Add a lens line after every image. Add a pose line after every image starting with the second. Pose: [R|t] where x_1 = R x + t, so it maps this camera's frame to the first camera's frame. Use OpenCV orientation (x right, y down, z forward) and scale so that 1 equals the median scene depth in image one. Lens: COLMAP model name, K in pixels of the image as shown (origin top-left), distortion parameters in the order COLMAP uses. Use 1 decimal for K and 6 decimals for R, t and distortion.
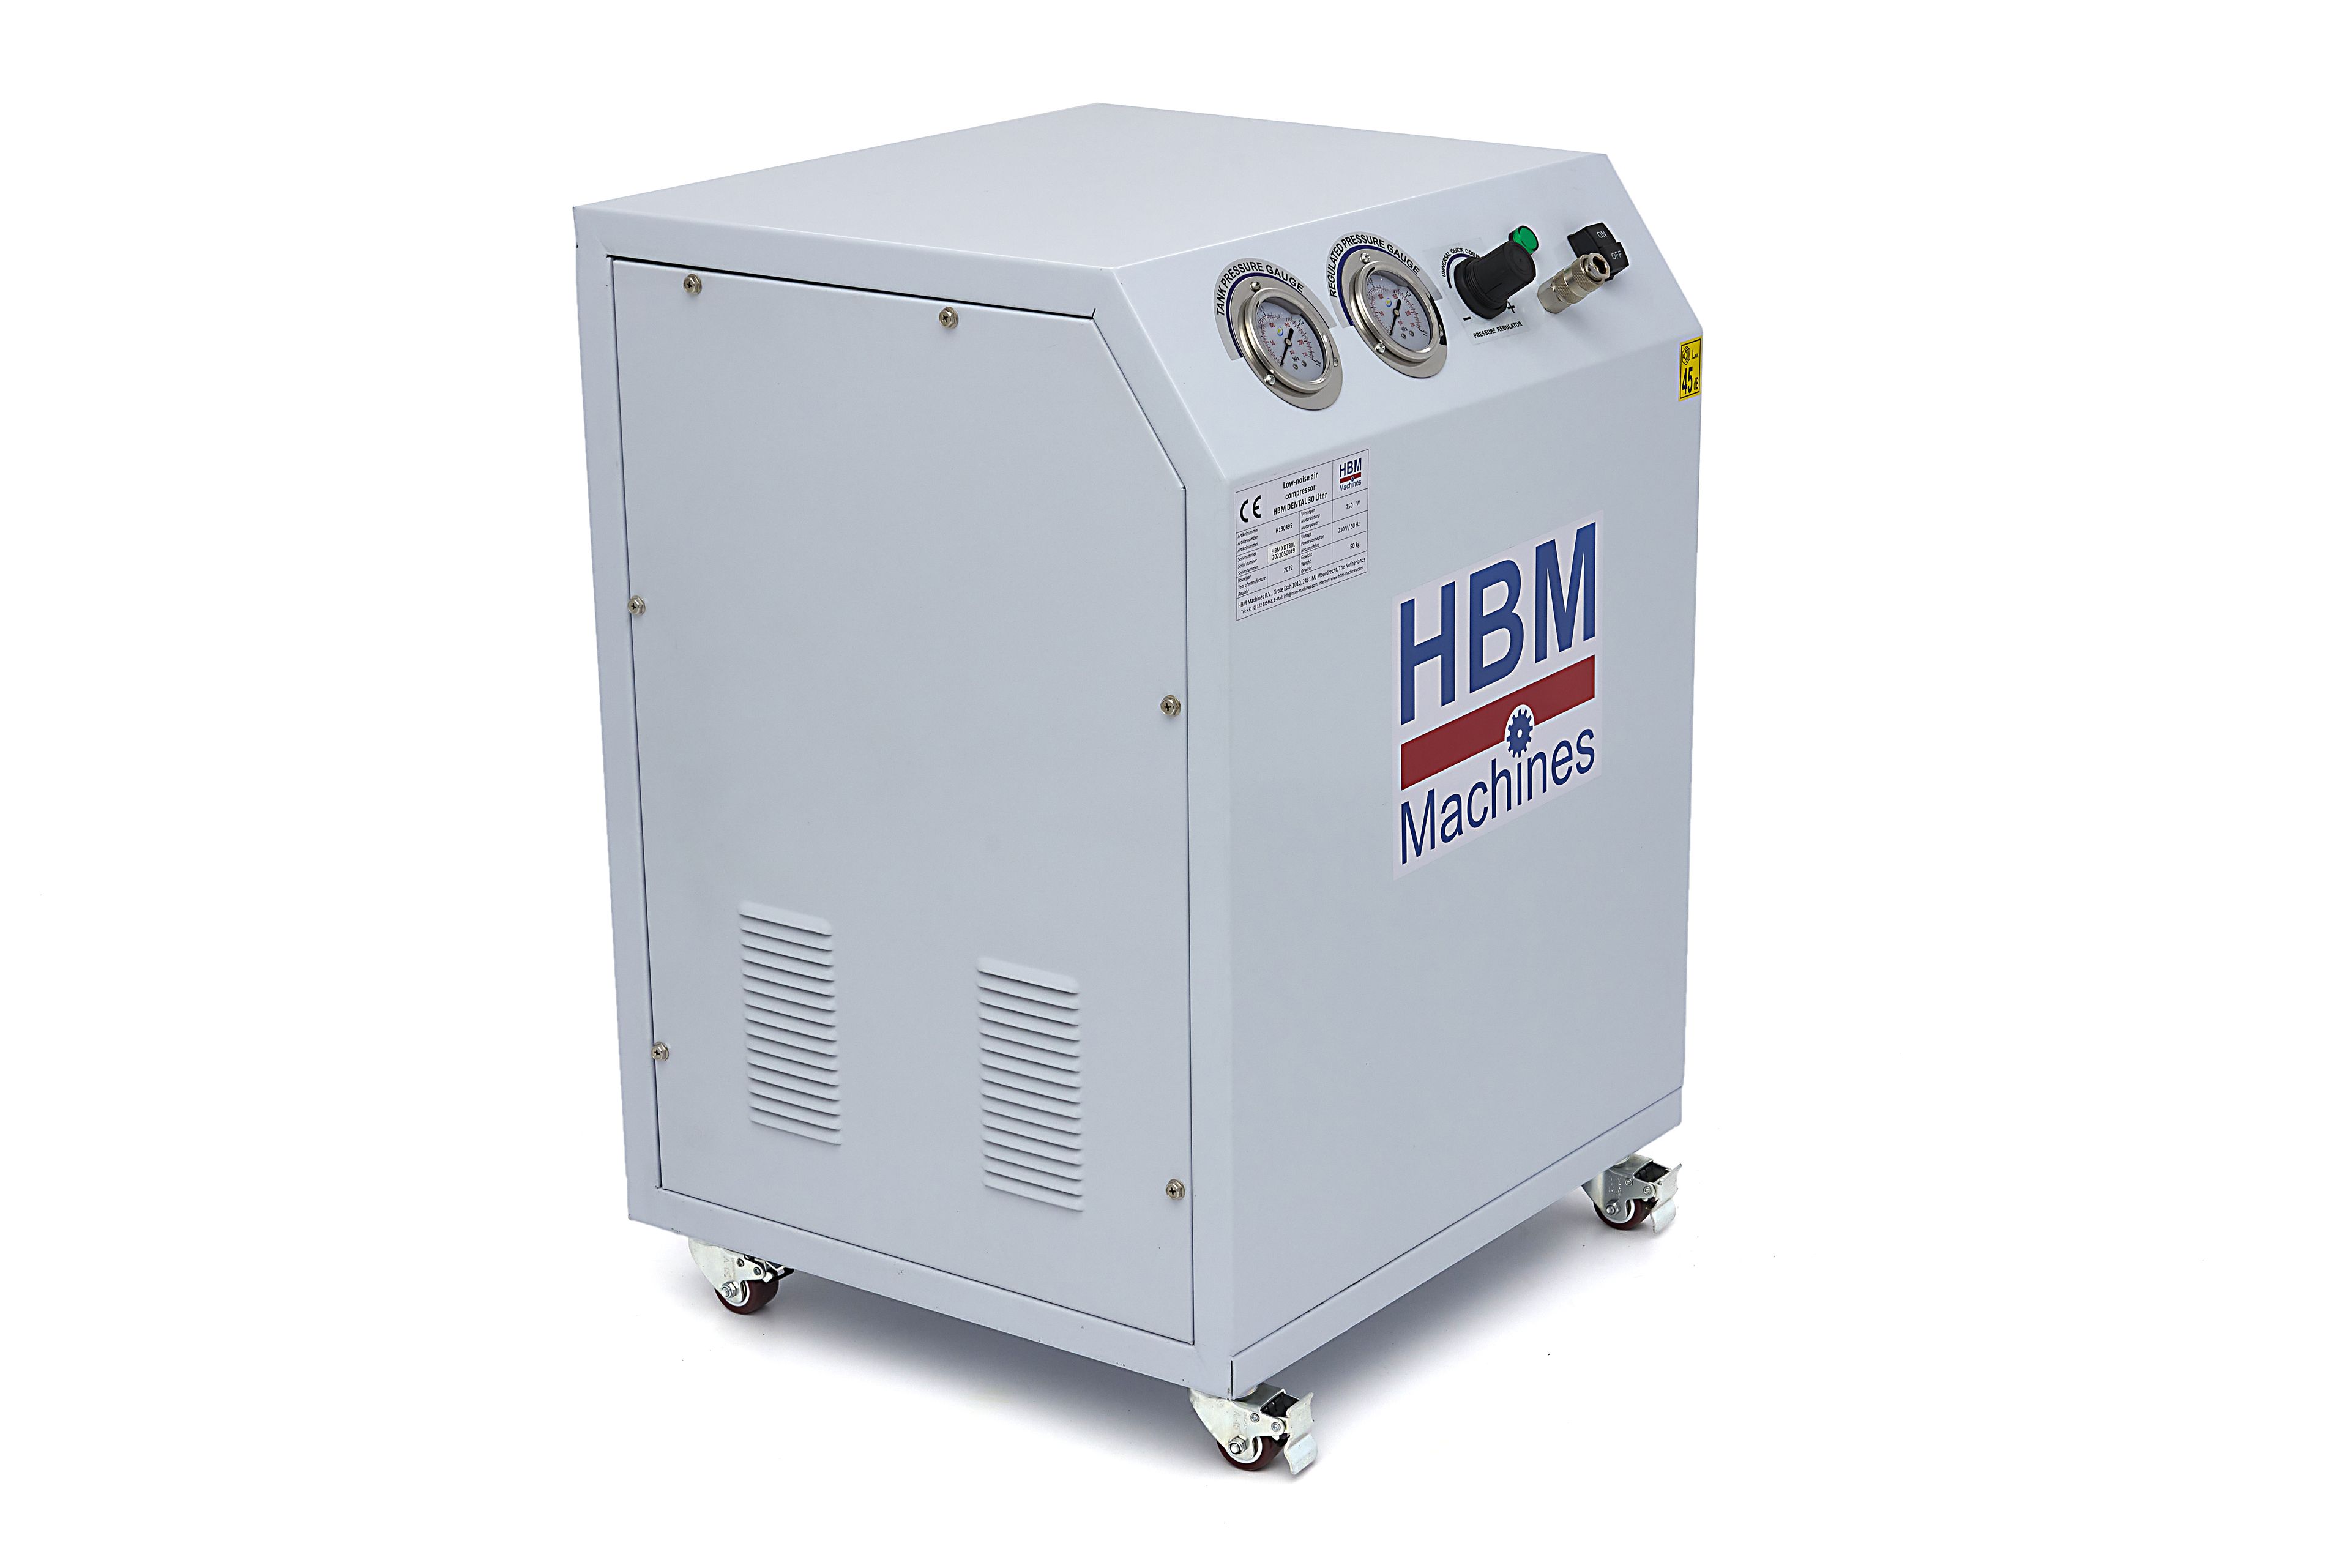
lens RADIAL K [[4205.9, 0, 1175.5], [0, 4205.9, 783.4], [0, 0, 1]] dist [0.010930, 0.000000]
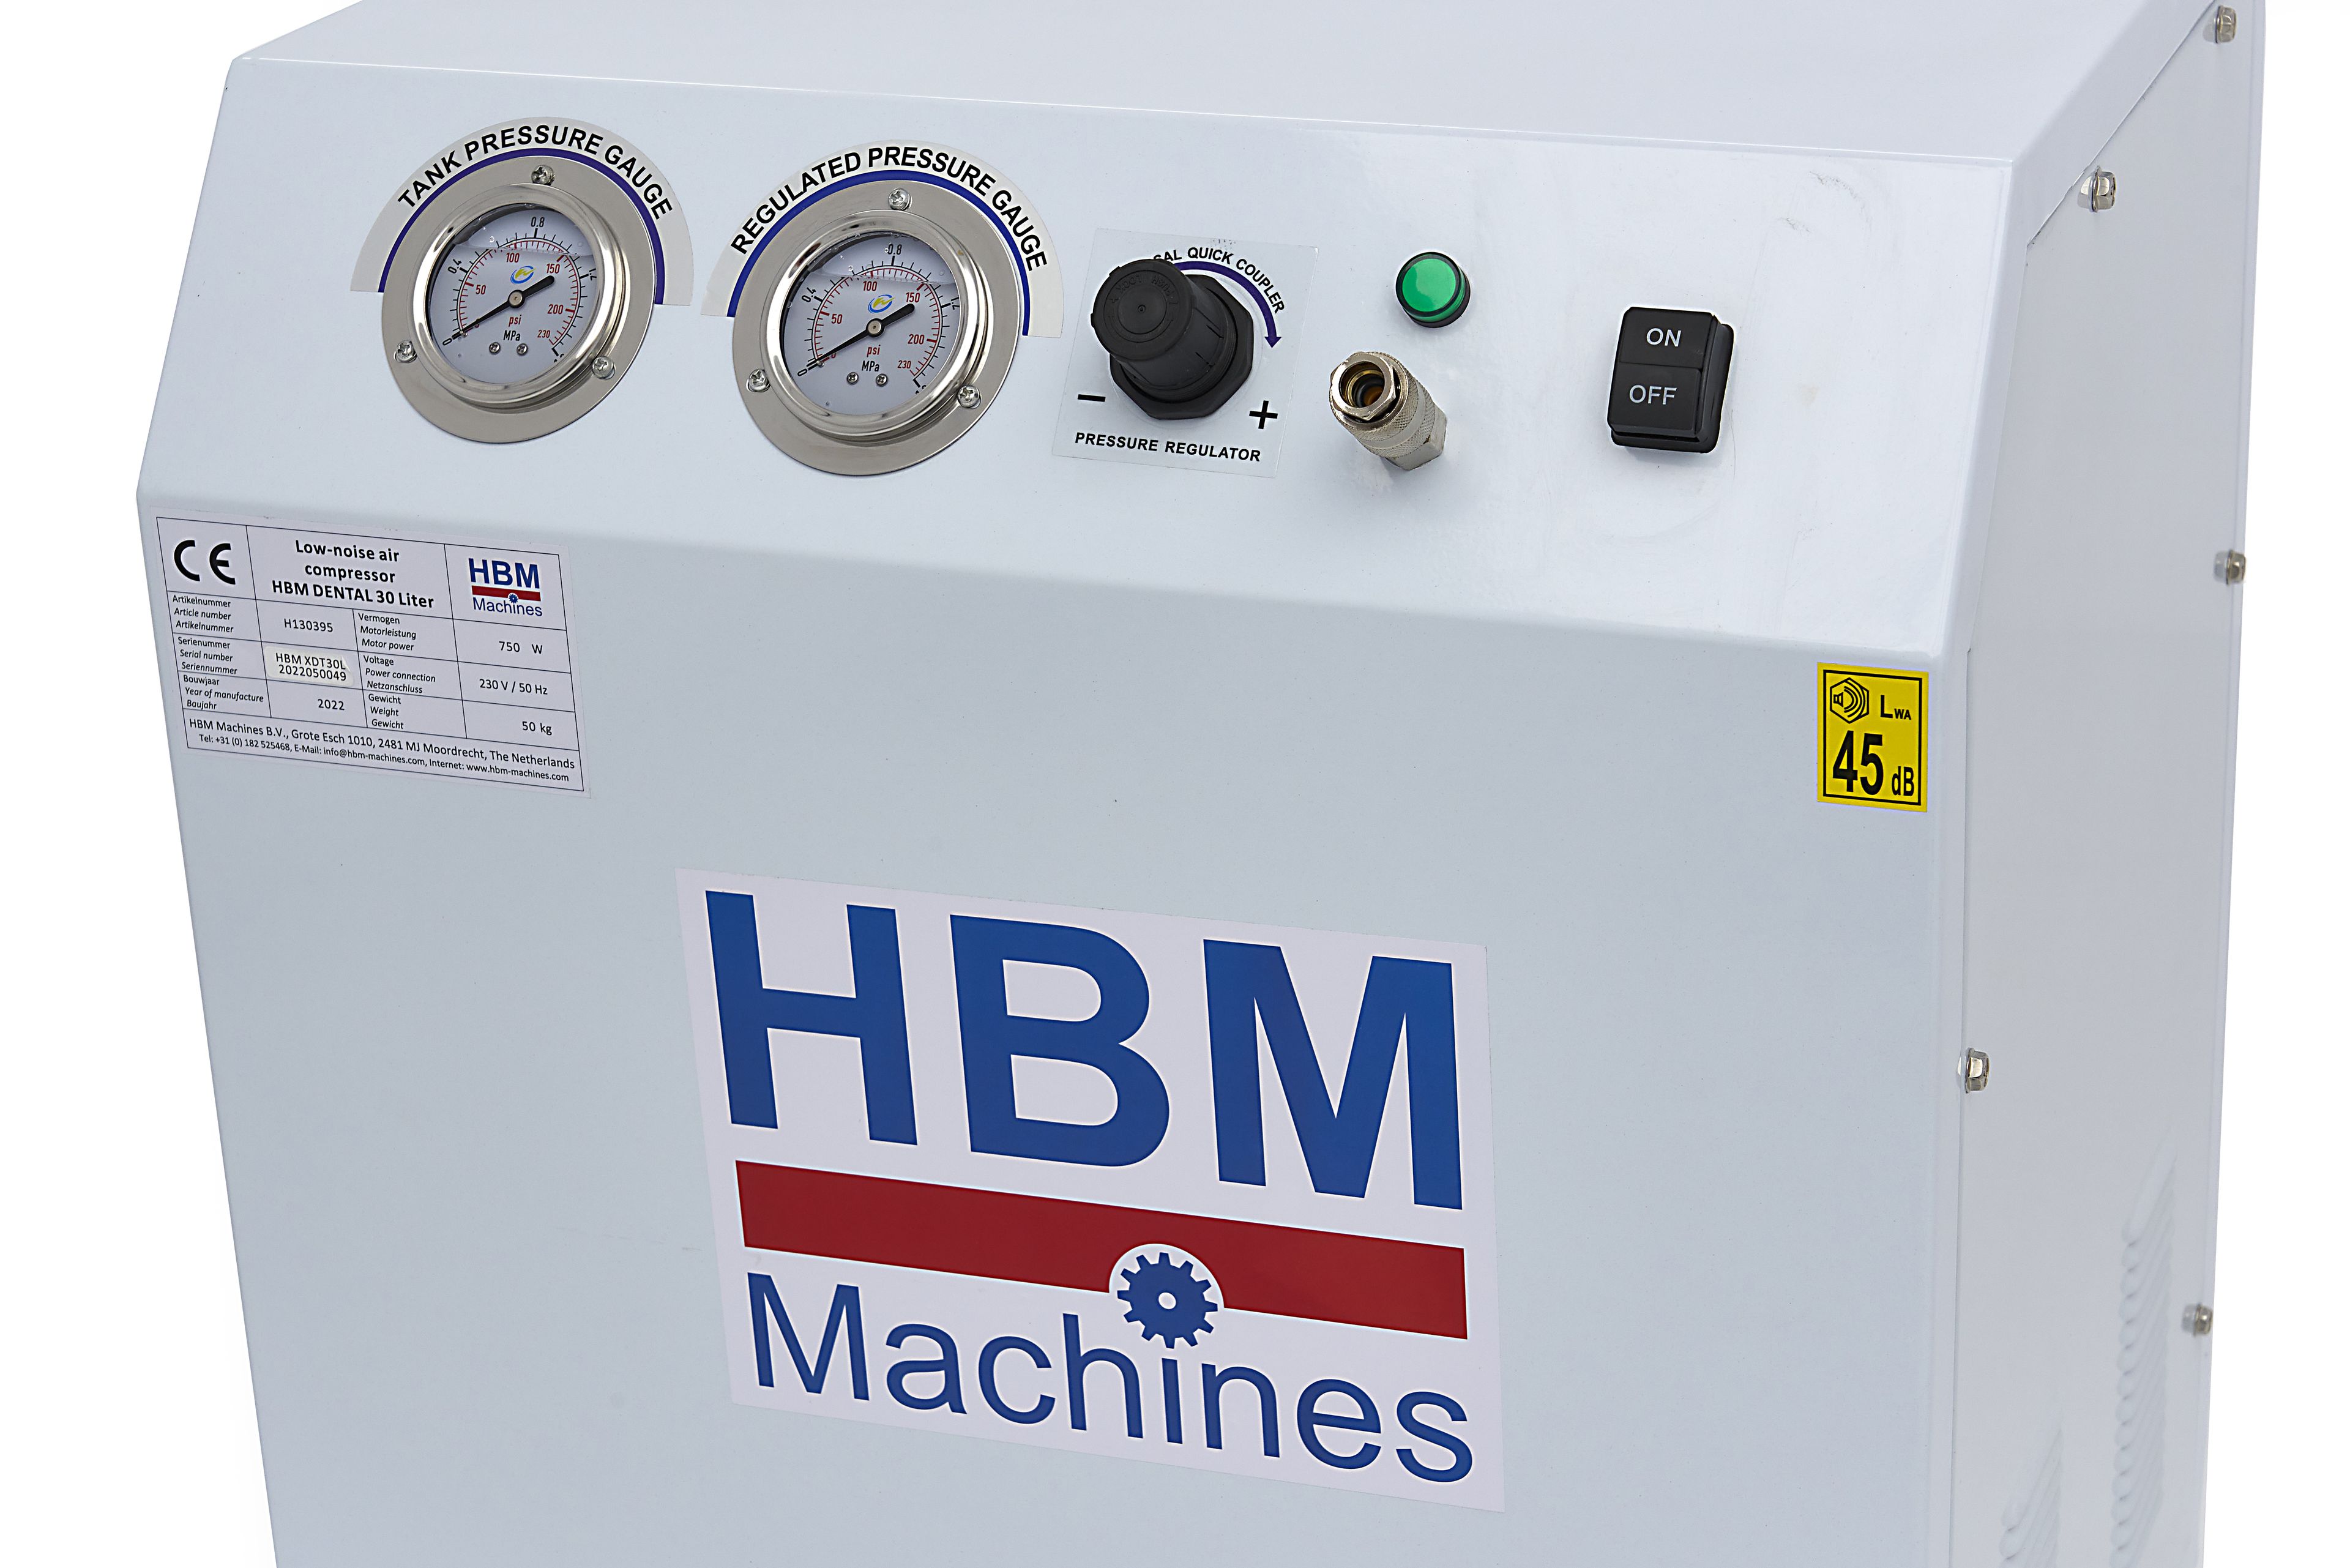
lens RADIAL K [[4795.2, 0, 1176.3], [0, 4795.2, 784.9], [0, 0, 1]] dist [-0.017499, 0.000000]
pose [[0.261677, 0.366144, -0.893008, 0.548788], [-0.245556, 0.920058, 0.305280, -0.232285], [0.933395, 0.139399, 0.330667, 0.844037]]
